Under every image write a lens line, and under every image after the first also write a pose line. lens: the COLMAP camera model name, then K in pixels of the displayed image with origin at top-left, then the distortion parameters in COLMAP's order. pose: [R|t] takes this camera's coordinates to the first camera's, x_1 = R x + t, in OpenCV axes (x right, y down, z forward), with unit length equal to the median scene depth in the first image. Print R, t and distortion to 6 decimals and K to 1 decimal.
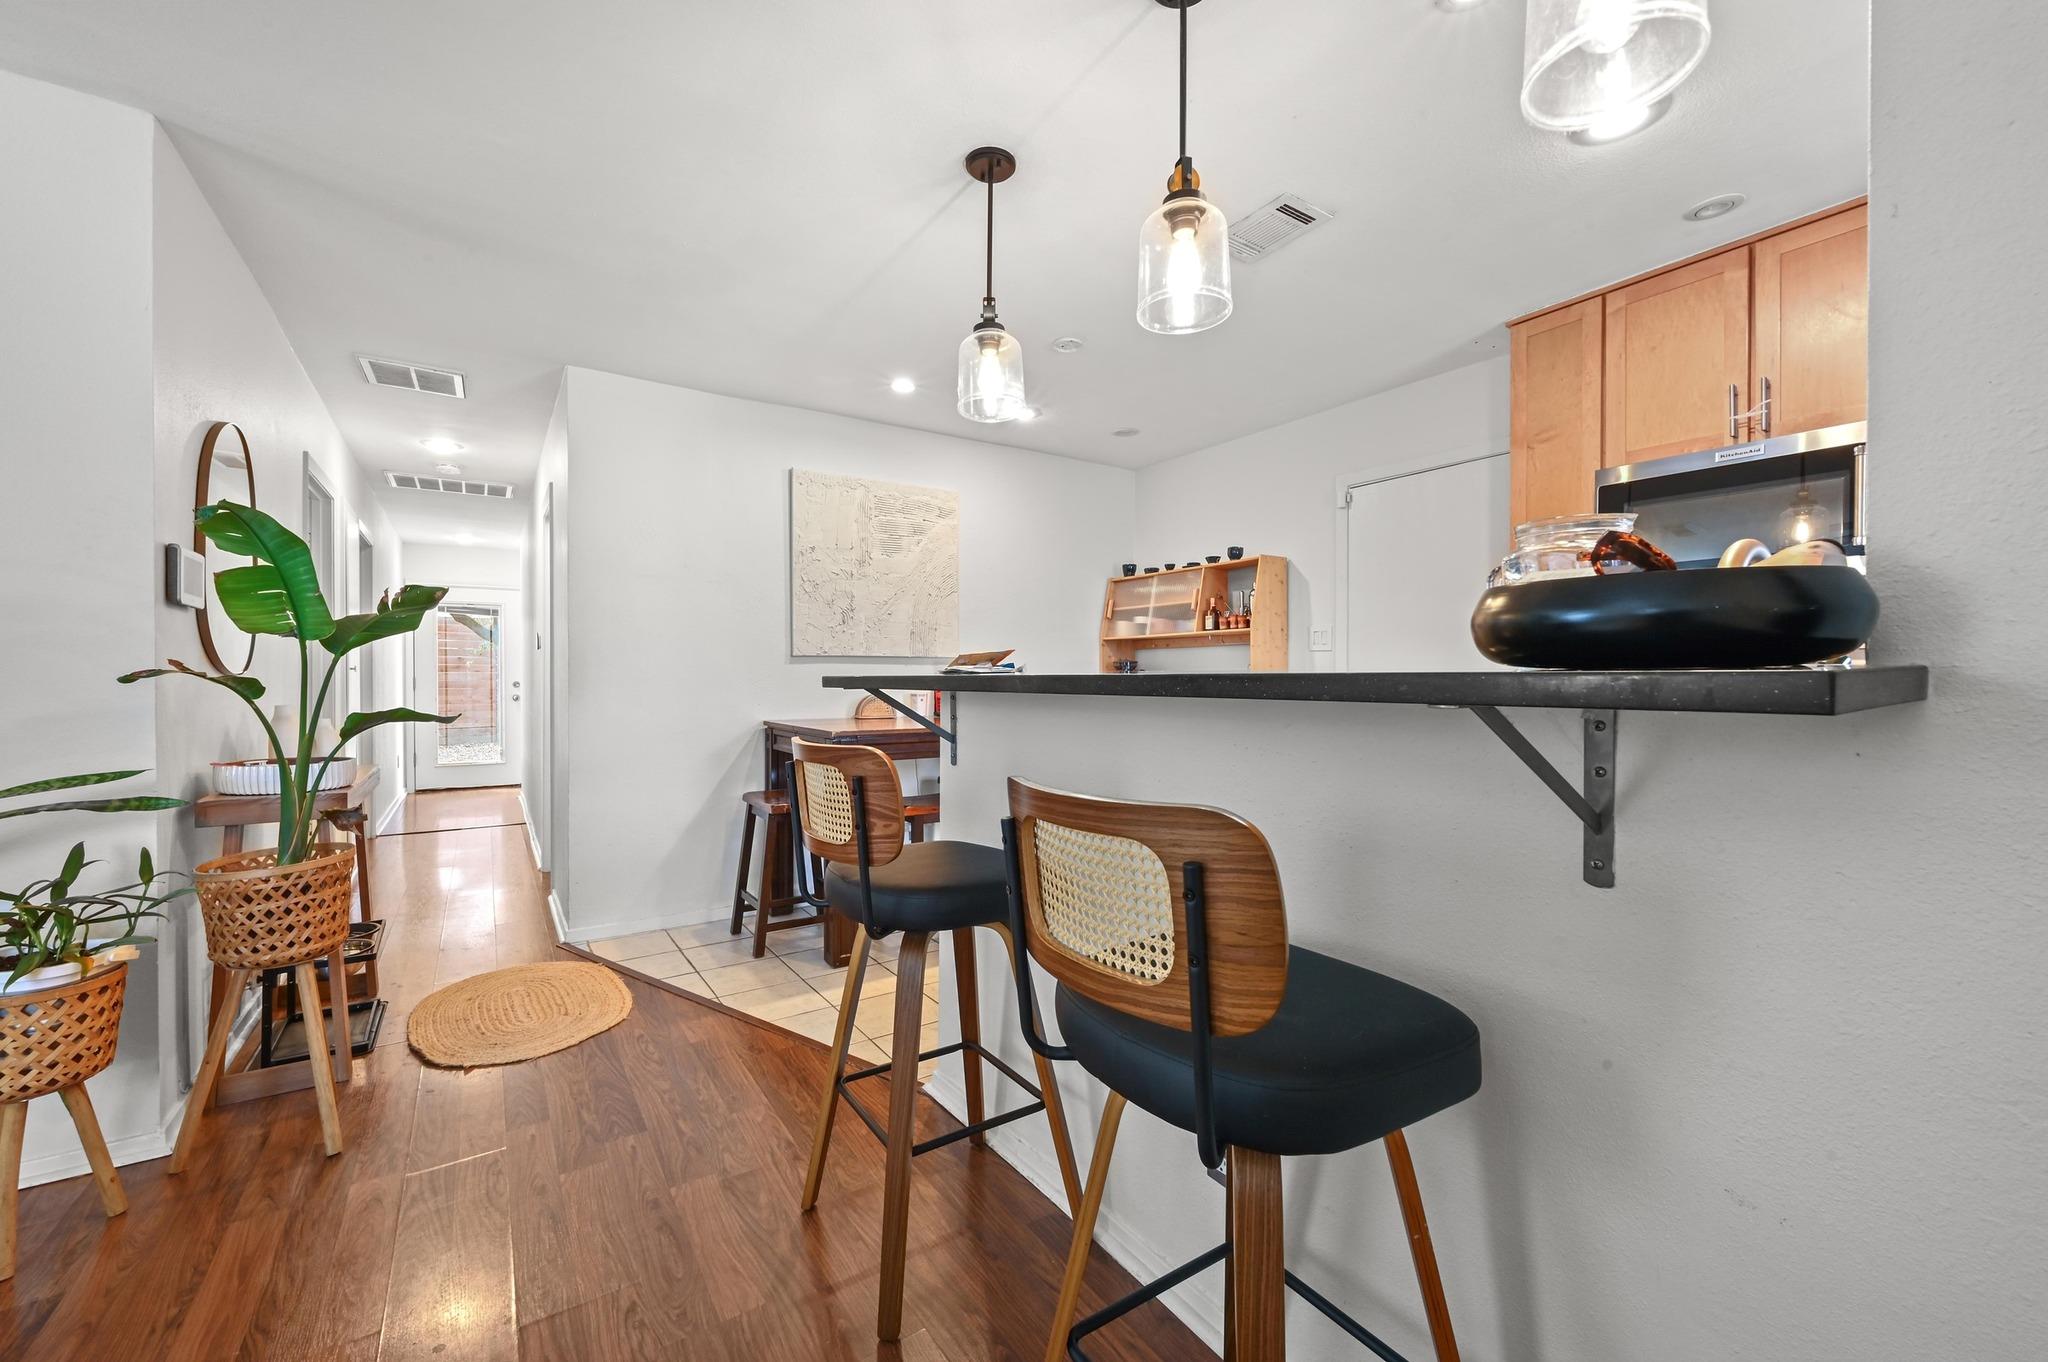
lens RADIAL K [[801.5, 0, 1030.8], [0, 801.5, 684.6], [0, 0, 1]] dist [0.000241, 0.000218]
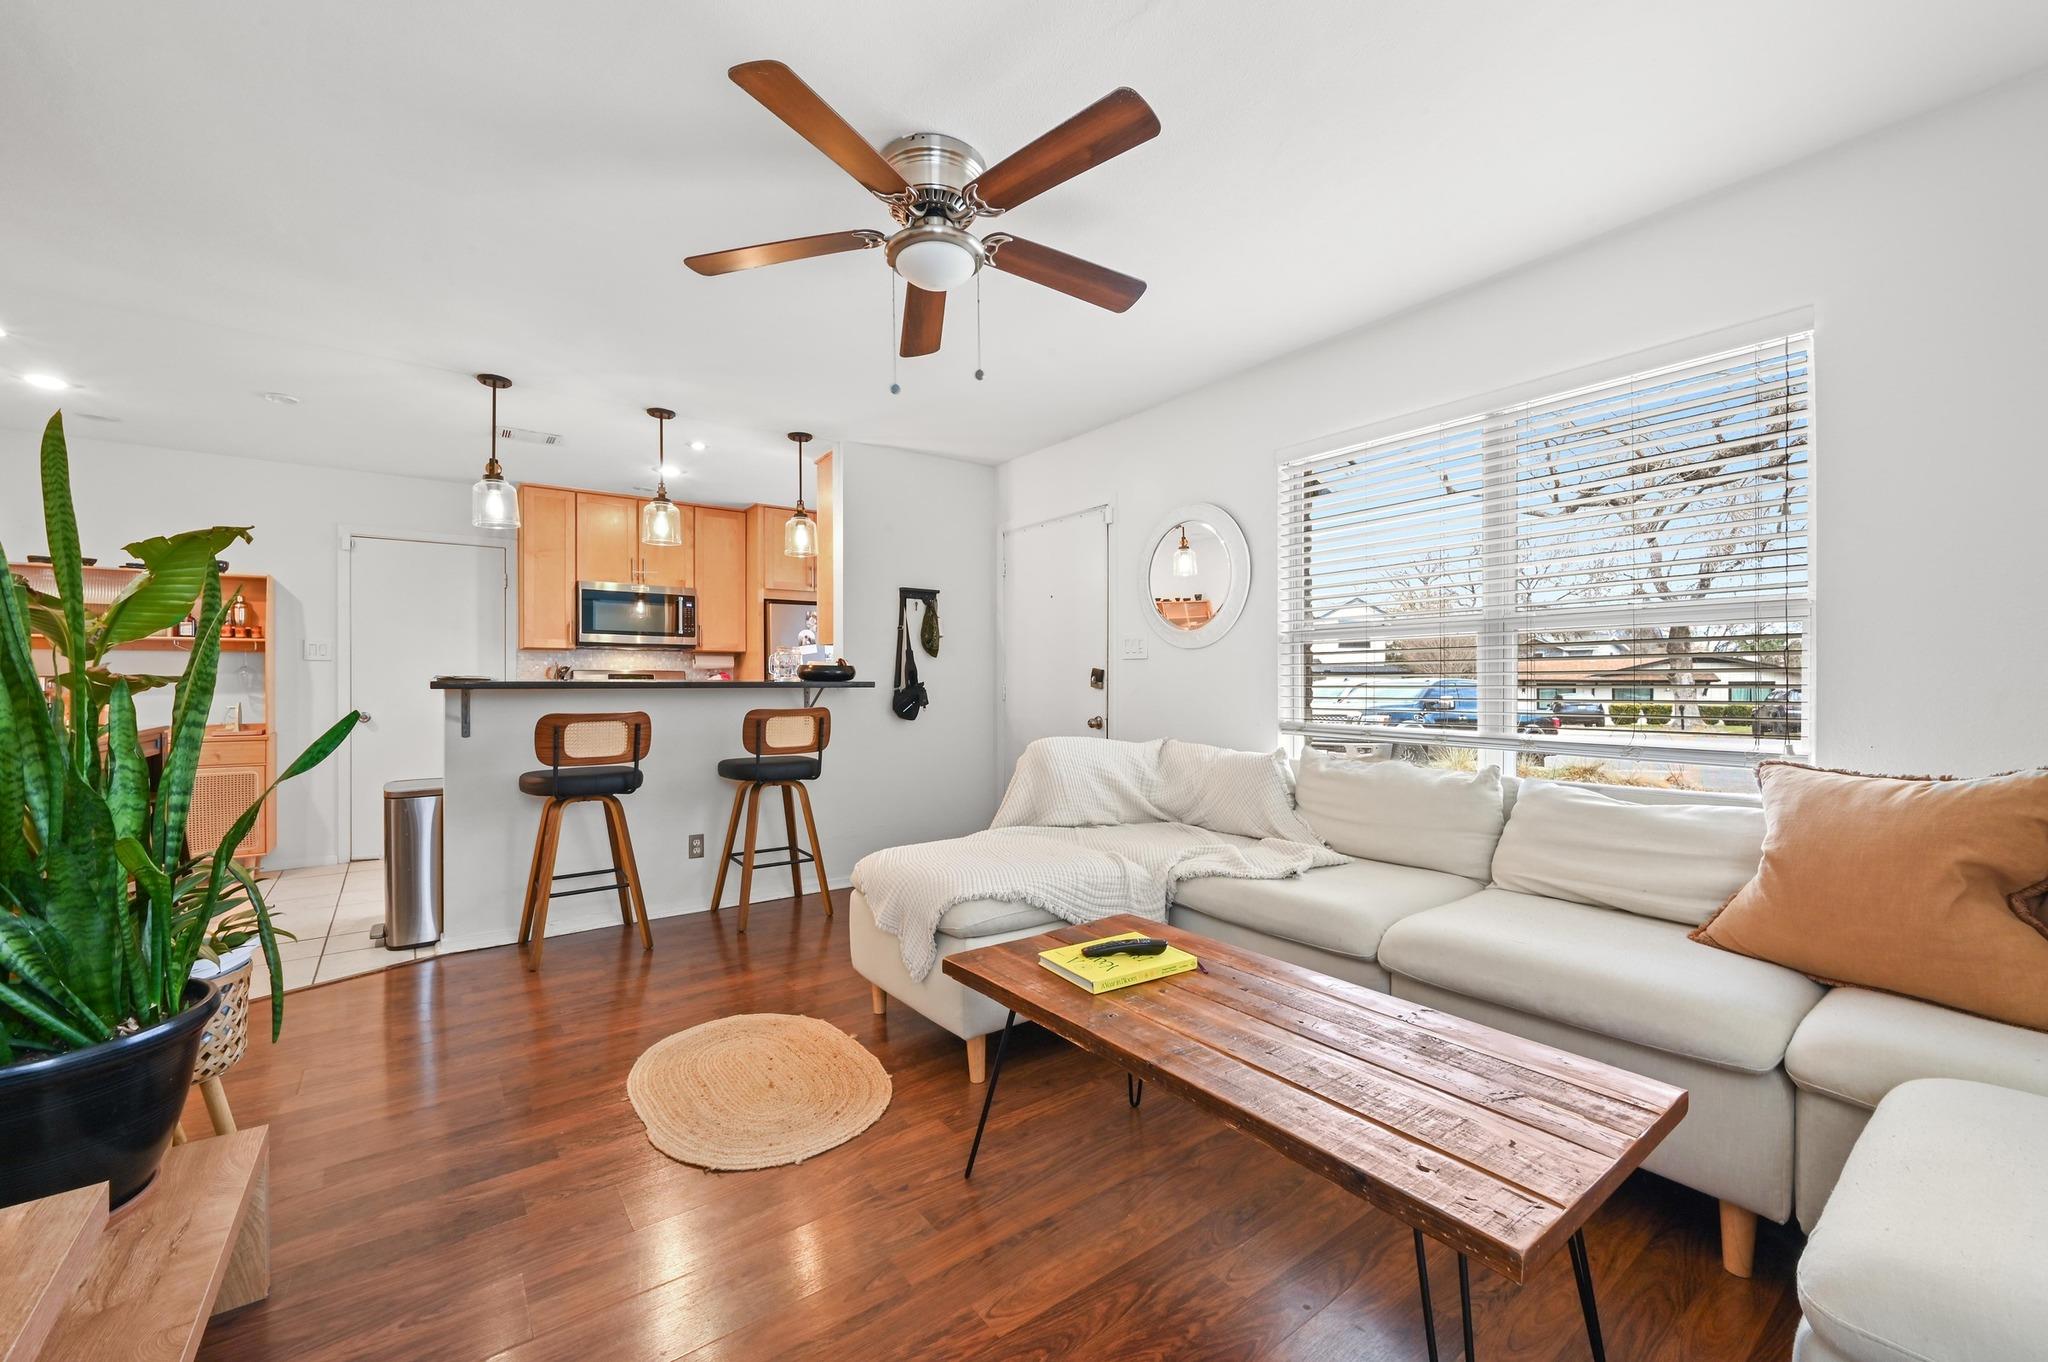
lens RADIAL K [[802.8, 0, 1024.0], [0, 802.8, 681.0], [0, 0, 1]] dist [0.025178, 0.000082]
pose [[0.007269, 0.003549, 0.999967, -0.852836], [0.008379, 0.999958, -0.003610, 0.001696], [-0.999938, 0.008405, 0.007239, -0.063560]]
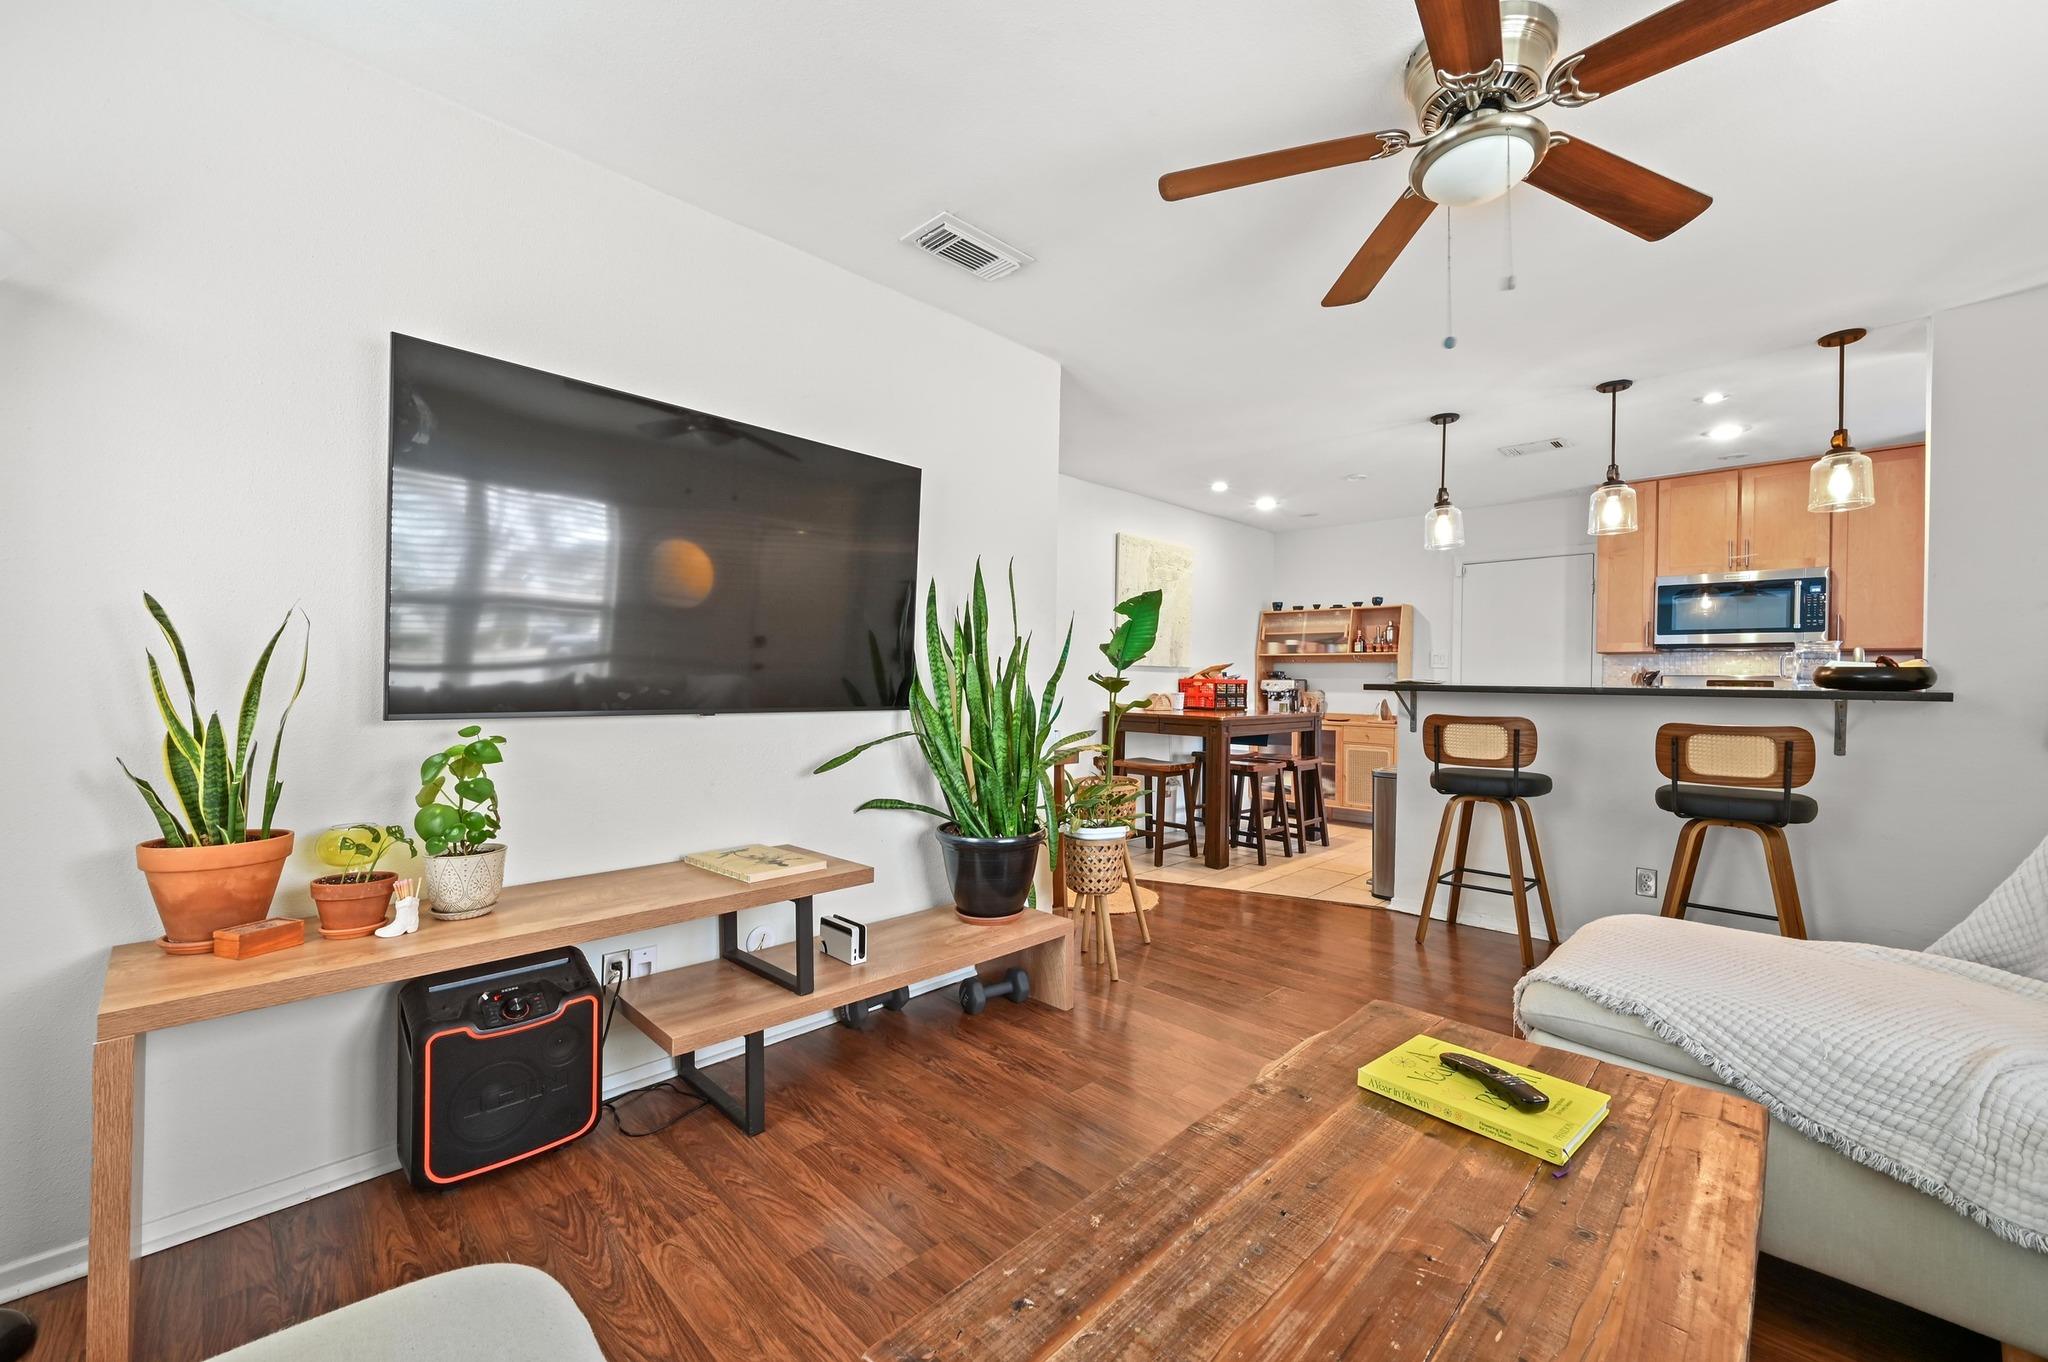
lens RADIAL K [[801.5, 0, 1030.8], [0, 801.5, 684.6], [0, 0, 1]] dist [0.000241, 0.000218]
pose [[0.980273, 0.014809, 0.197093, -0.668981], [-0.014626, 0.999890, -0.002386, 0.003199], [-0.197107, -0.000543, 0.980382, -0.329317]]
